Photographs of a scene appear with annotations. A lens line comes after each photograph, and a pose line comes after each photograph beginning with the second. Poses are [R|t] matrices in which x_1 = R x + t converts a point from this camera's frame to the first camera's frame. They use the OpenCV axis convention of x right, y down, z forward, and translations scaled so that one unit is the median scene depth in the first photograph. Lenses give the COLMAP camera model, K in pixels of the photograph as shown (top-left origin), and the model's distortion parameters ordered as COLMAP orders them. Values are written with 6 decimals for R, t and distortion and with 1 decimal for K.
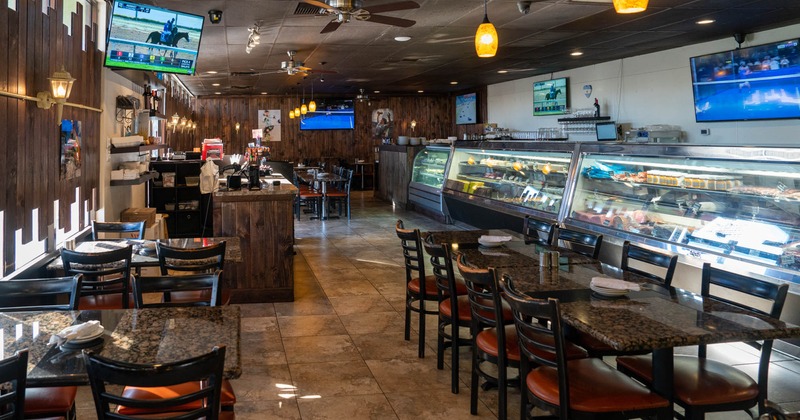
lens RADIAL K [[574.0, 0, 285.0], [0, 574.0, 128.0], [0, 0, 1]] dist [-0.000698, -0.001129]
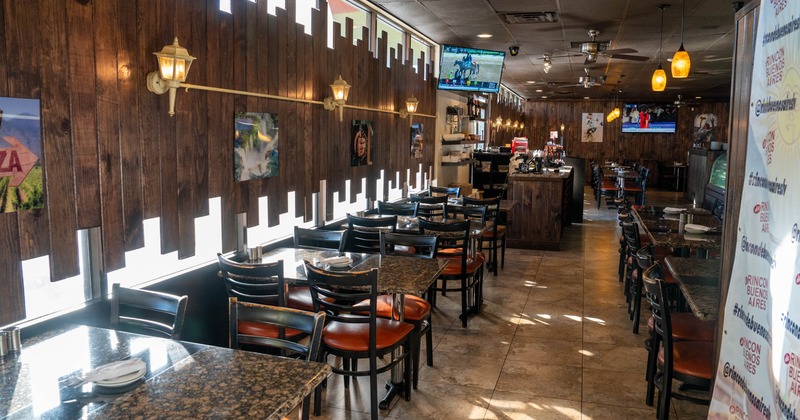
lens RADIAL K [[574.0, 0, 461.0], [0, 574.0, 204.9], [0, 0, 1]] dist [-0.000698, -0.001129]
pose [[0.957186, 0.065503, -0.281964, 0.158368], [-0.027035, 0.990033, 0.138219, -0.008045], [0.288207, -0.124679, 0.949417, -0.390054]]
